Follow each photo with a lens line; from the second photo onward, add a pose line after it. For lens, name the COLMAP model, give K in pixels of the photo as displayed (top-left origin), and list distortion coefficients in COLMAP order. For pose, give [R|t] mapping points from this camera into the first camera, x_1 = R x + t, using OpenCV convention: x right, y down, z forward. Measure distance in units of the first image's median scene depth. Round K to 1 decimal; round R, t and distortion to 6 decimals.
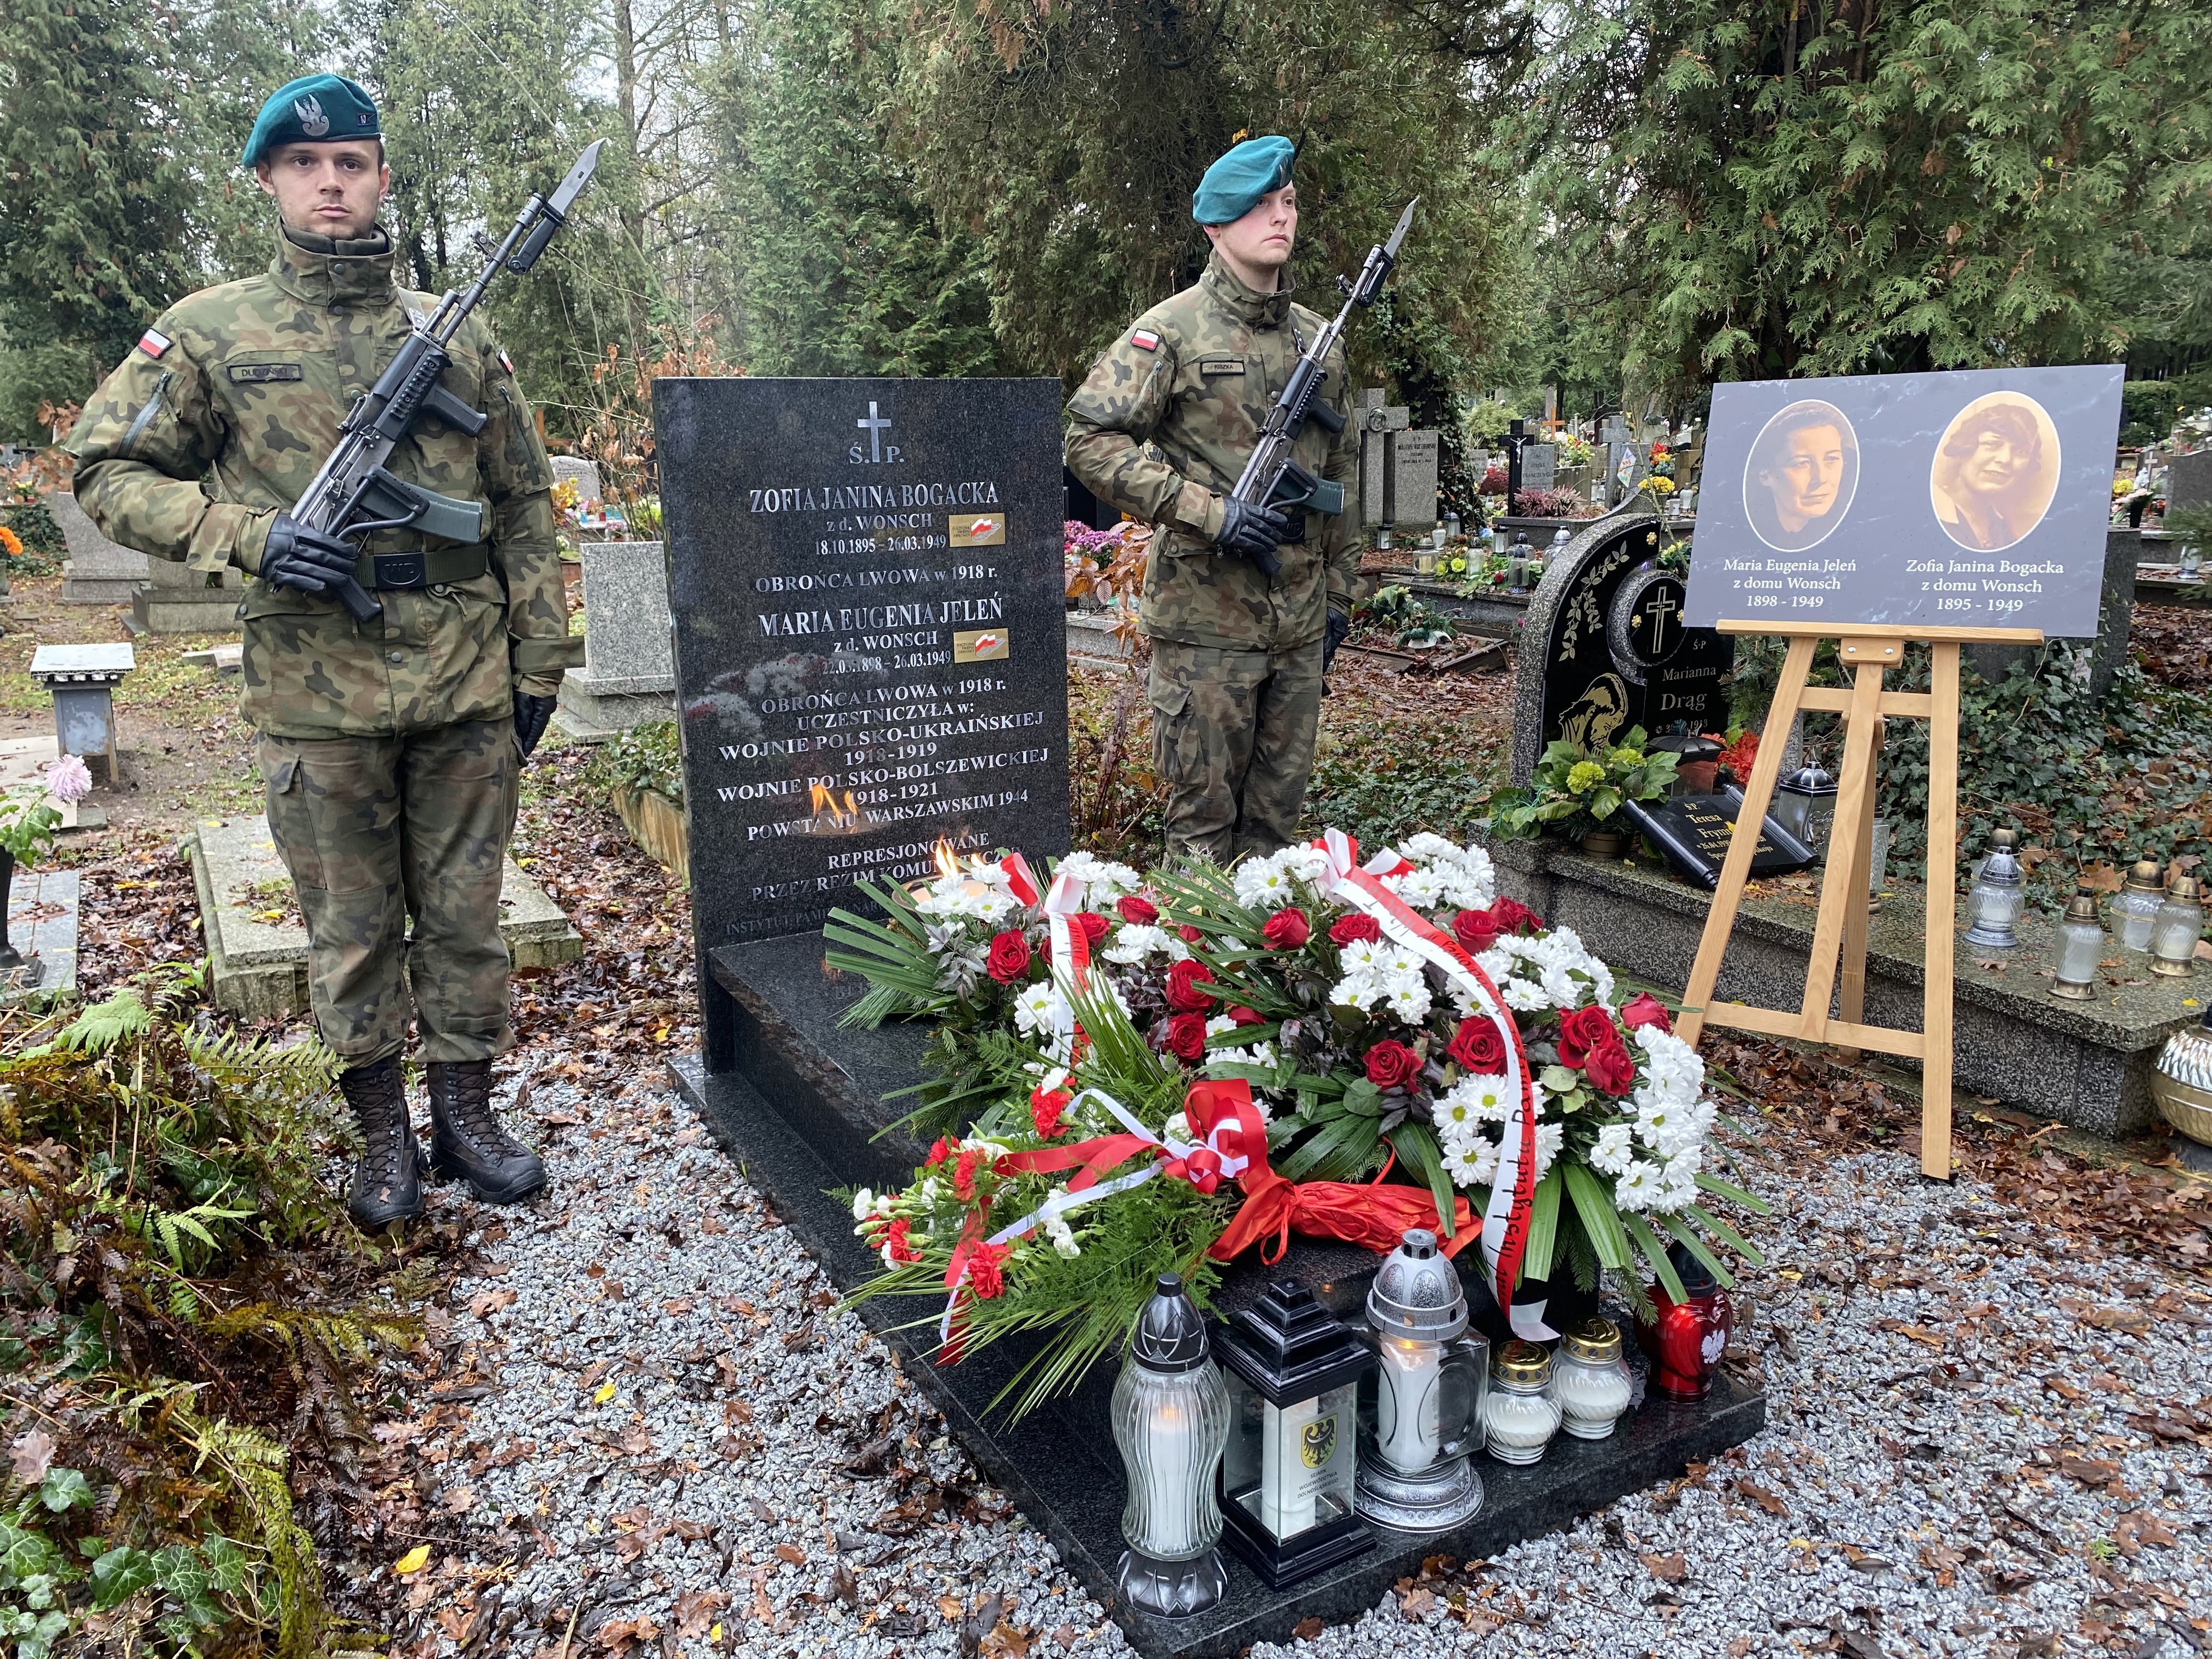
lens RADIAL K [[1648.8, 0, 1119.3], [0, 1648.8, 829.8], [0, 0, 1]] dist [0.012938, -0.010096]
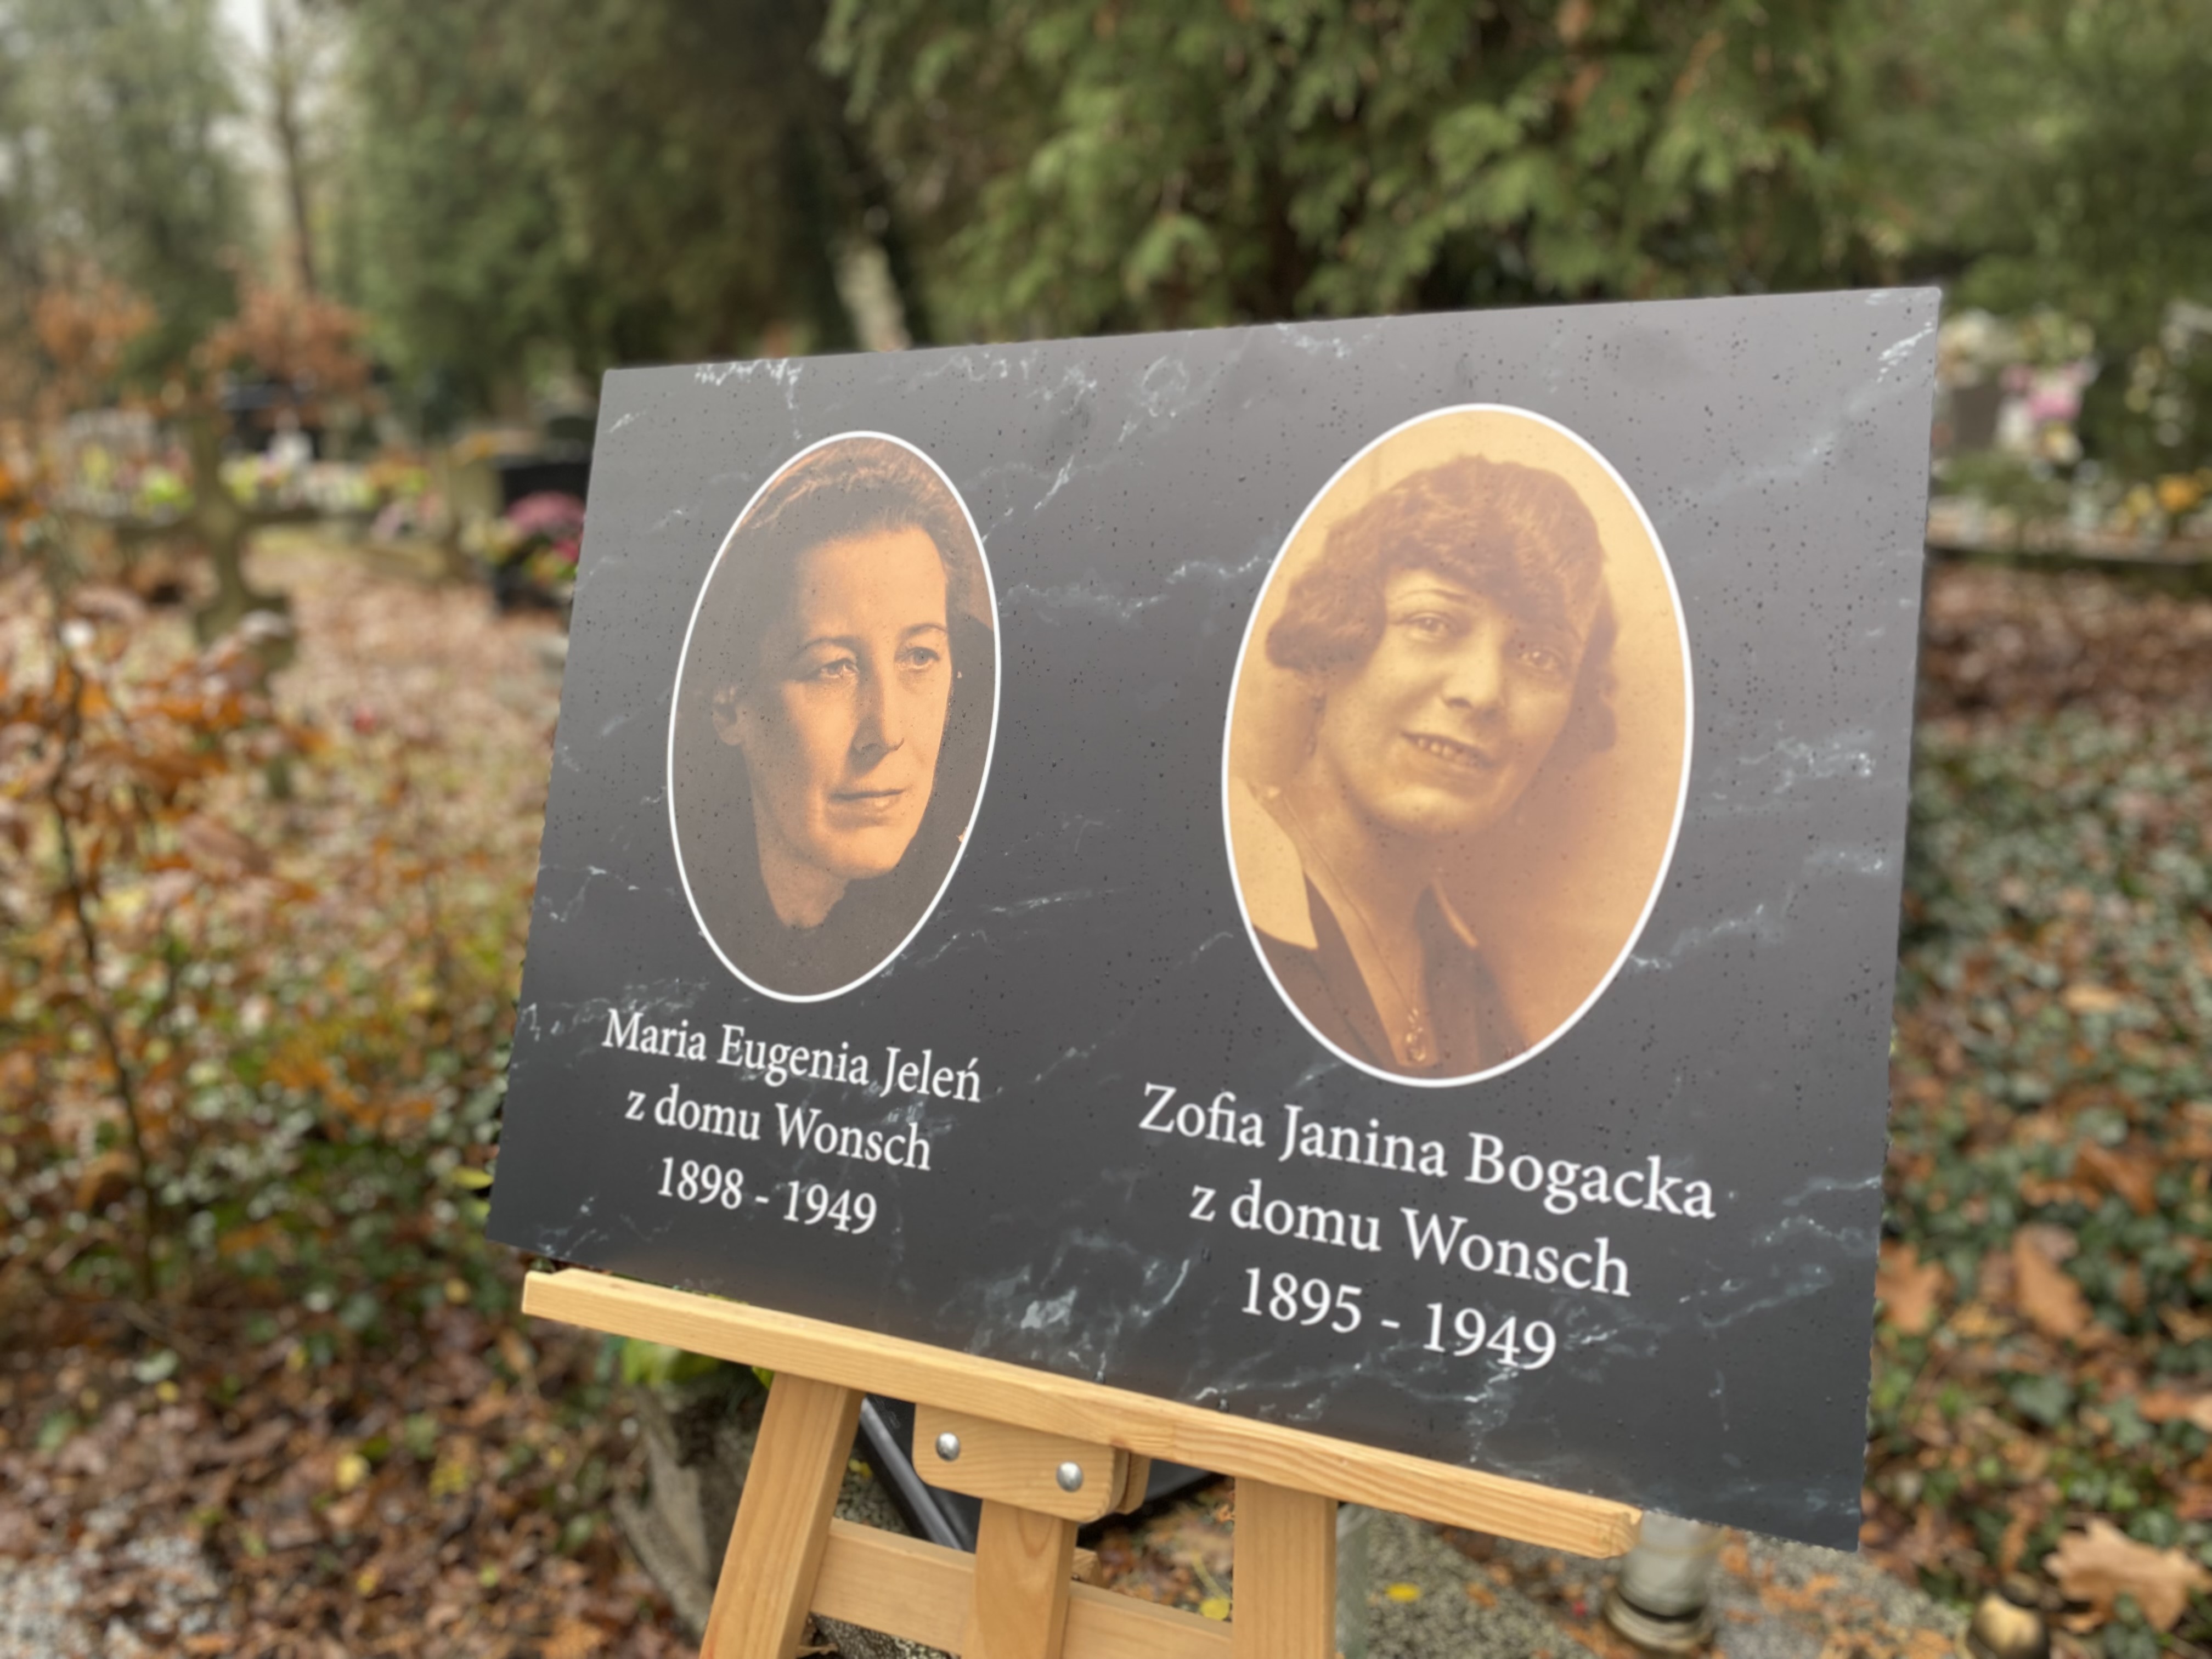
lens RADIAL K [[1648.8, 0, 1119.3], [0, 1648.8, 829.8], [0, 0, 1]] dist [0.012938, -0.010096]
pose [[0.993444, -0.050183, 0.102713, 0.647194], [0.045813, 0.997960, 0.044475, -0.307127], [-0.104736, -0.039478, 0.993716, 1.082670]]
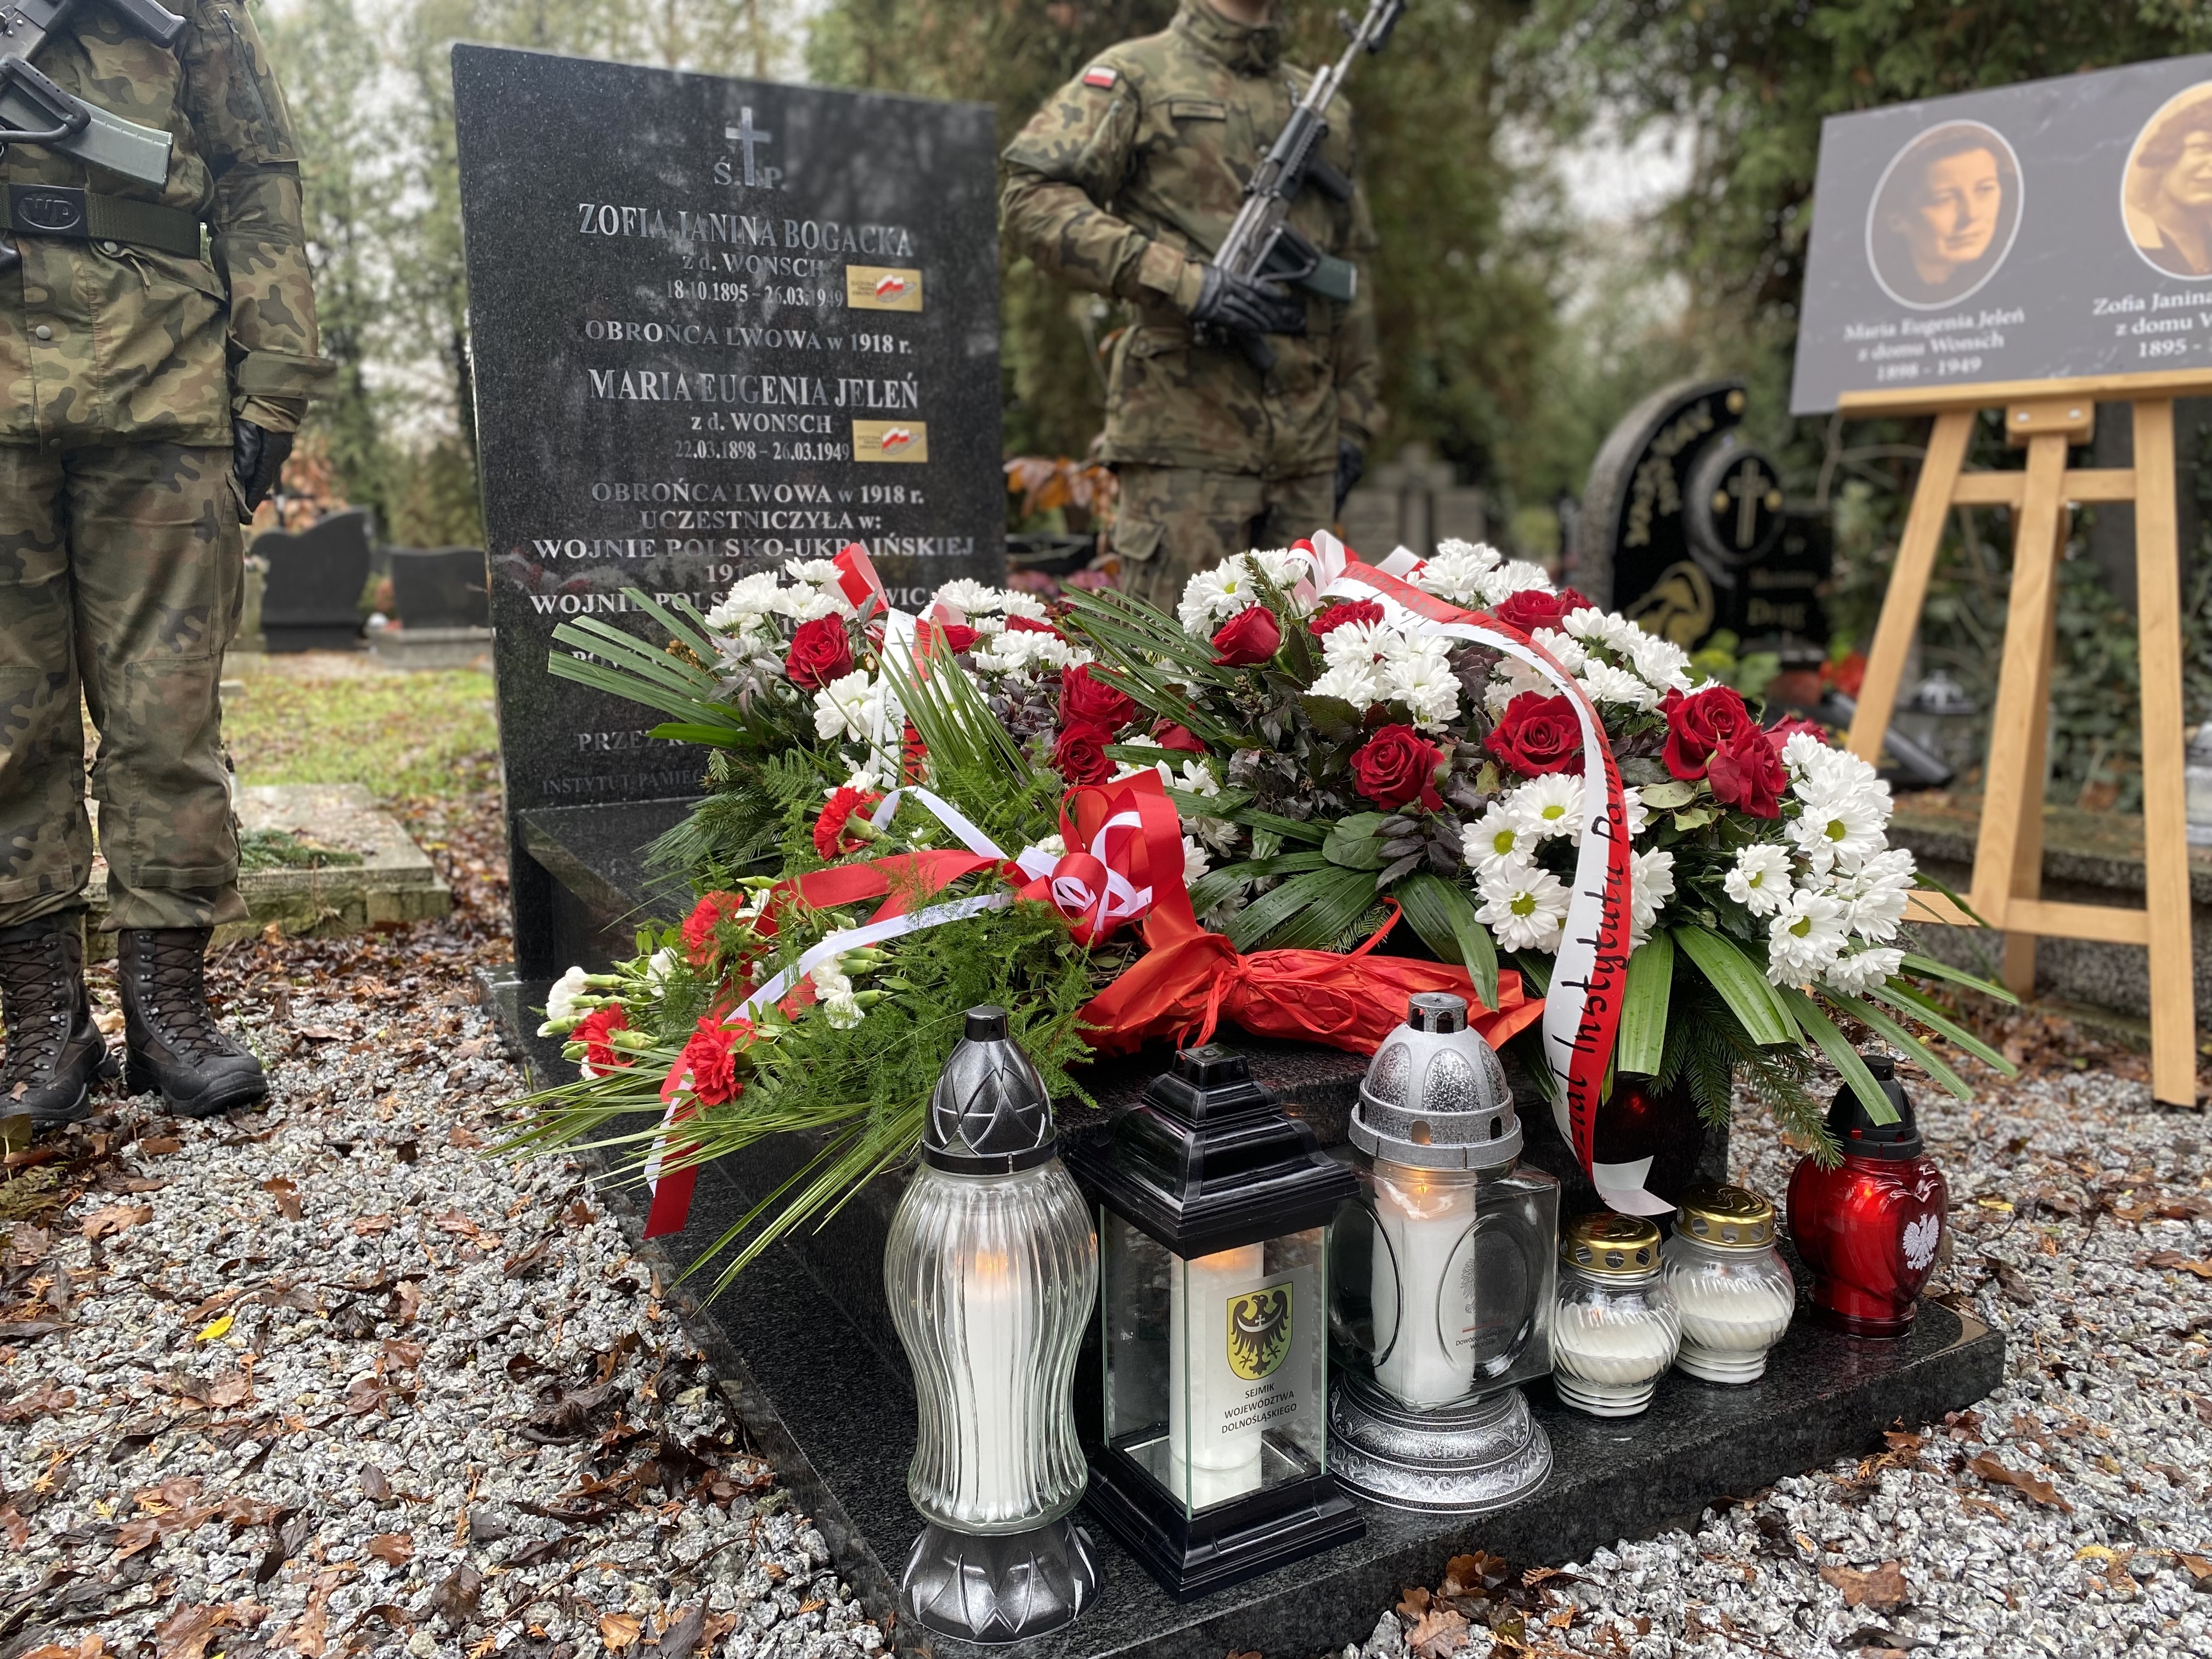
lens RADIAL K [[1673.4, 0, 1122.5], [0, 1673.4, 826.3], [0, 0, 1]] dist [0.006349, 0.000522]
pose [[0.999705, 0.005275, -0.023690, 0.071812], [-0.007038, 0.997161, -0.074968, 0.200195], [0.023227, 0.075113, 0.996904, 0.343631]]
